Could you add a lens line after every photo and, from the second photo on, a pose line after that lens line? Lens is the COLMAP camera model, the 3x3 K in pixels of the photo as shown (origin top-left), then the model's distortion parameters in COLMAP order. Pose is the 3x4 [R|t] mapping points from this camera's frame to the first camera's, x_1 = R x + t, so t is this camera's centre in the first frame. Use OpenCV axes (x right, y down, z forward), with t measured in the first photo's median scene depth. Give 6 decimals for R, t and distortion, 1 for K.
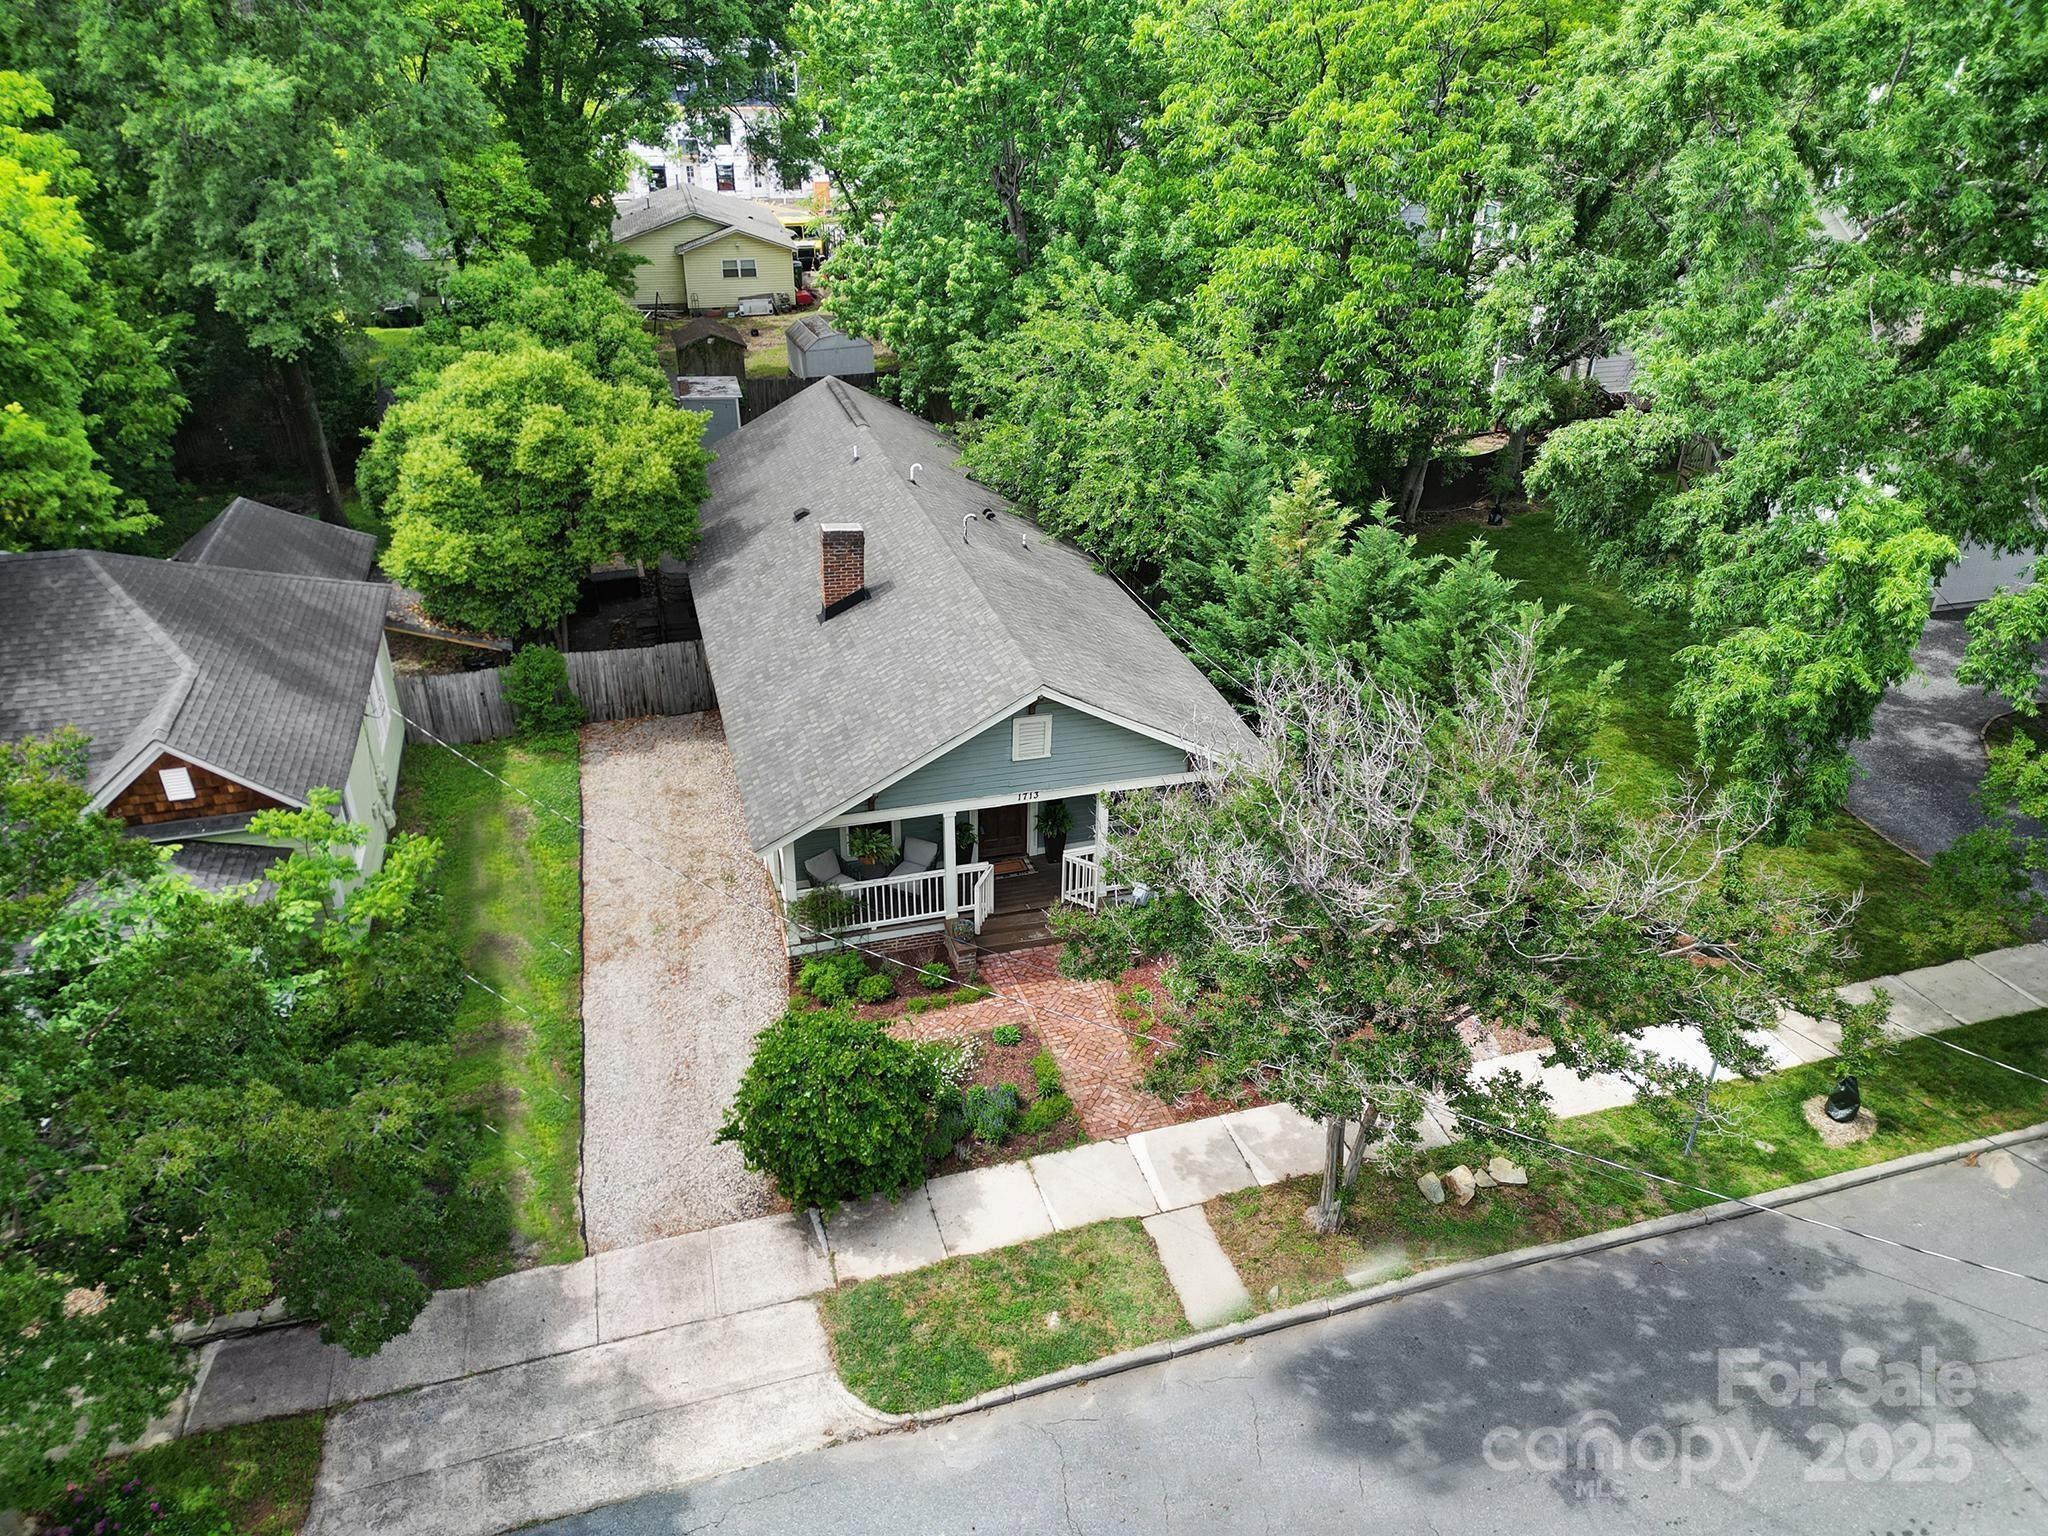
lens RADIAL K [[1447.2, 0, 1024.0], [0, 1447.2, 768.0], [0, 0, 1]] dist [0.115771, -0.228707]
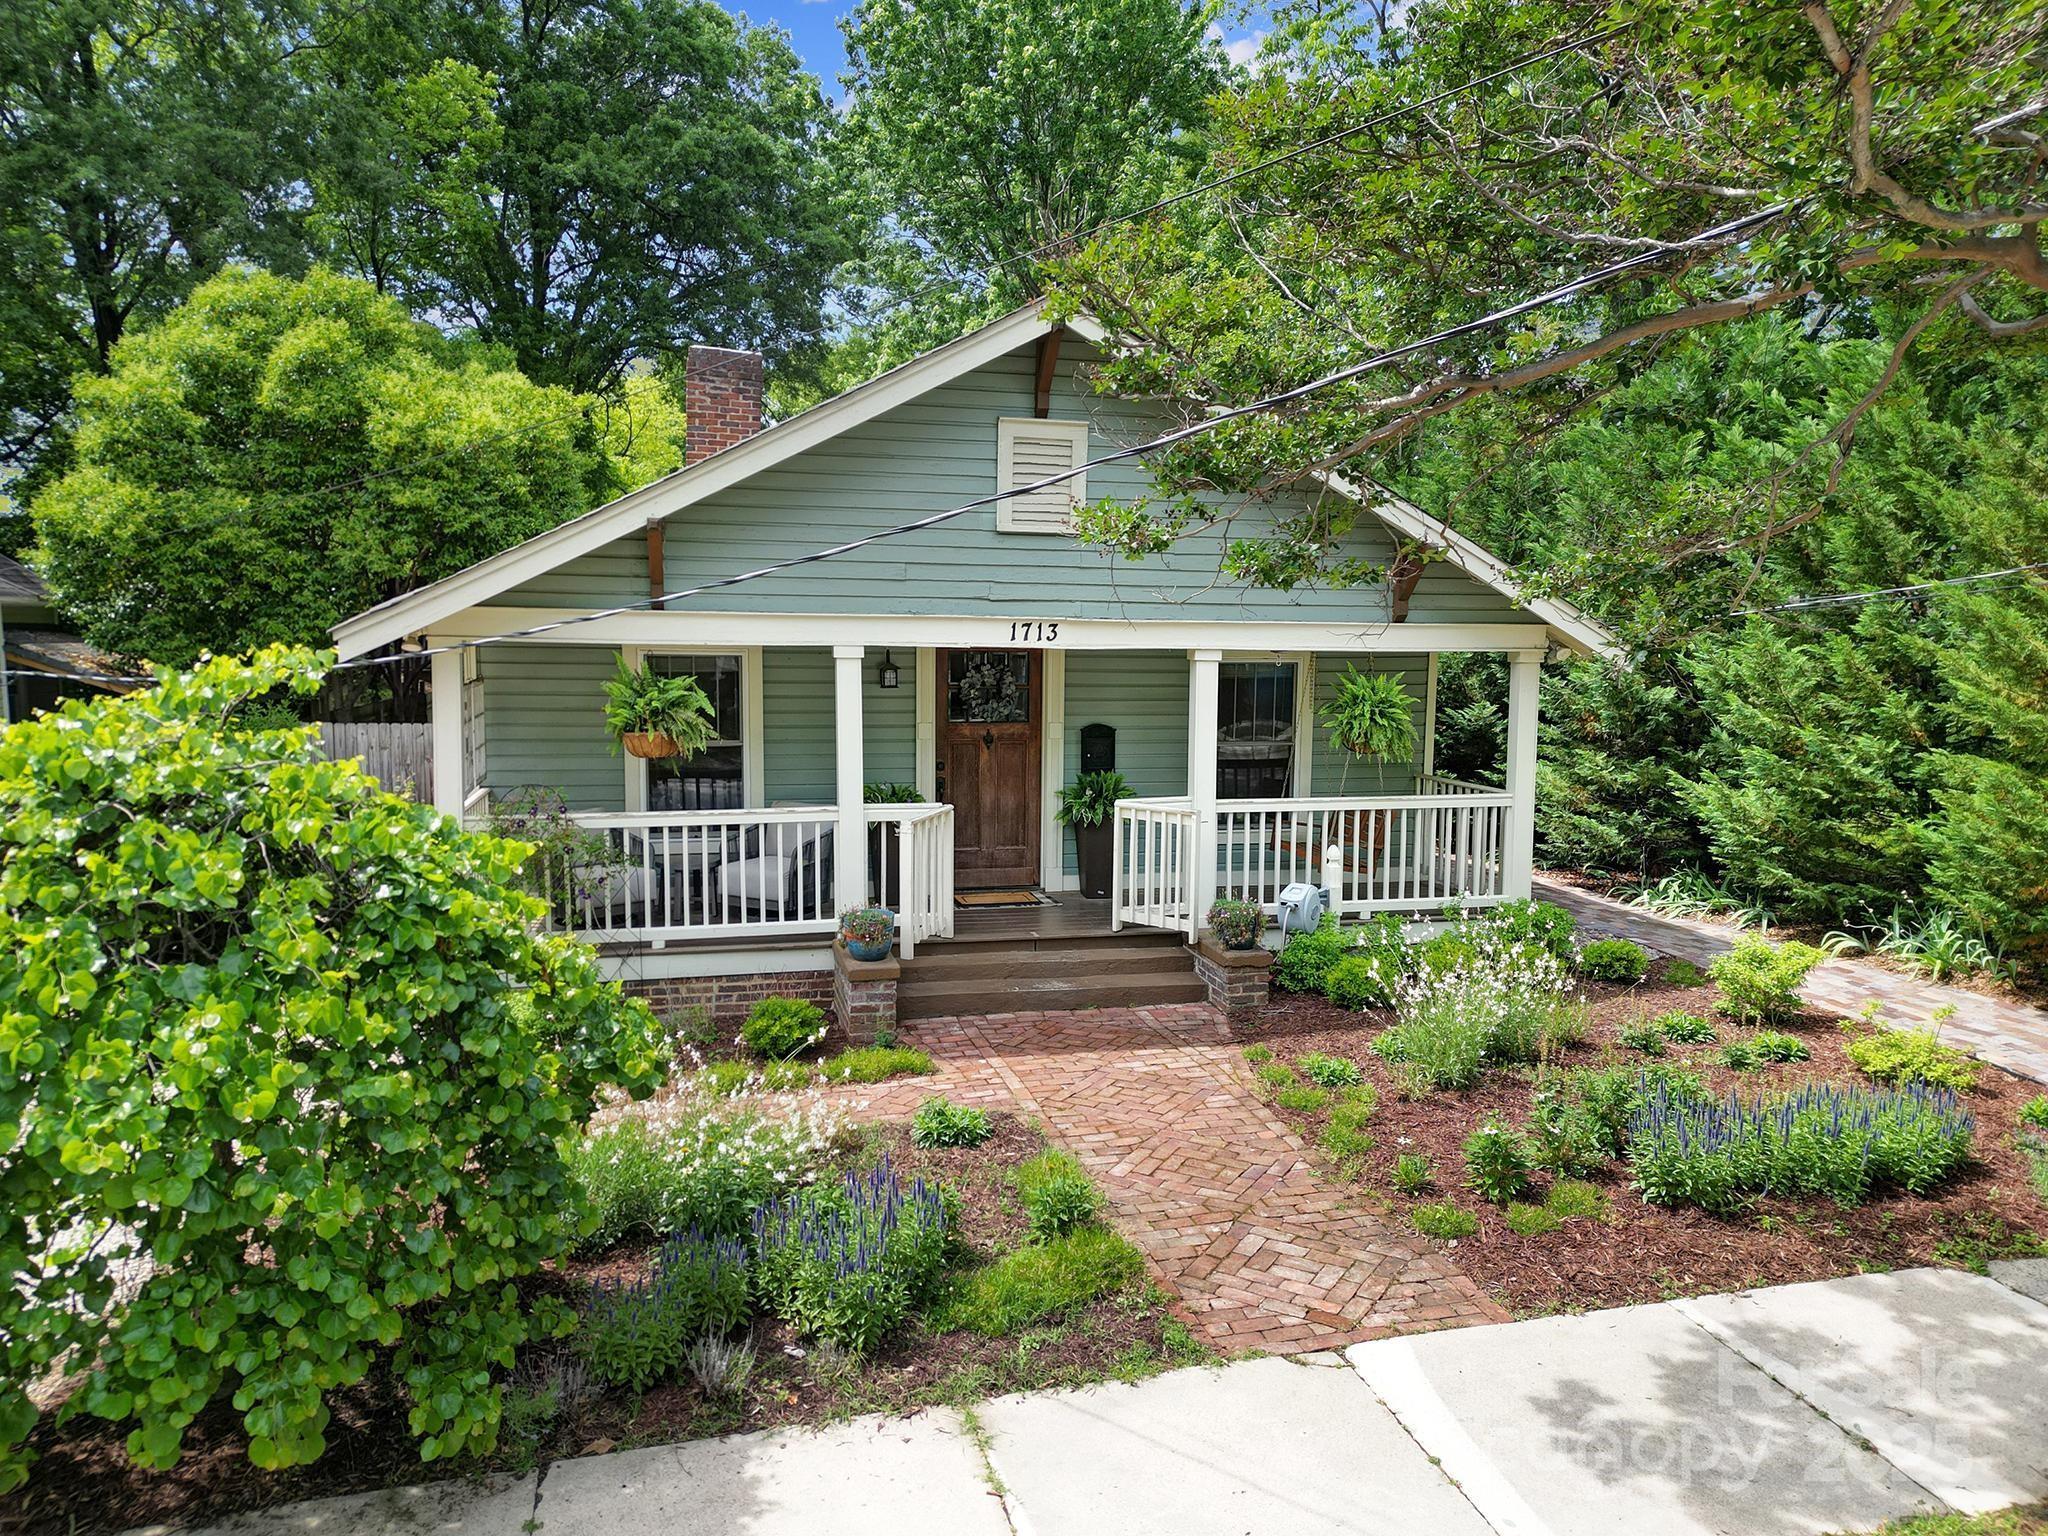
lens RADIAL K [[1443.5, 0, 1024.0], [0, 1443.5, 768.0], [0, 0, 1]] dist [0.051023, -0.038191]
pose [[0.998886, 0.003475, -0.047055, 0.020020], [-0.021529, 0.920978, -0.389019, 0.223211], [0.041985, 0.389599, 0.920027, 0.606168]]
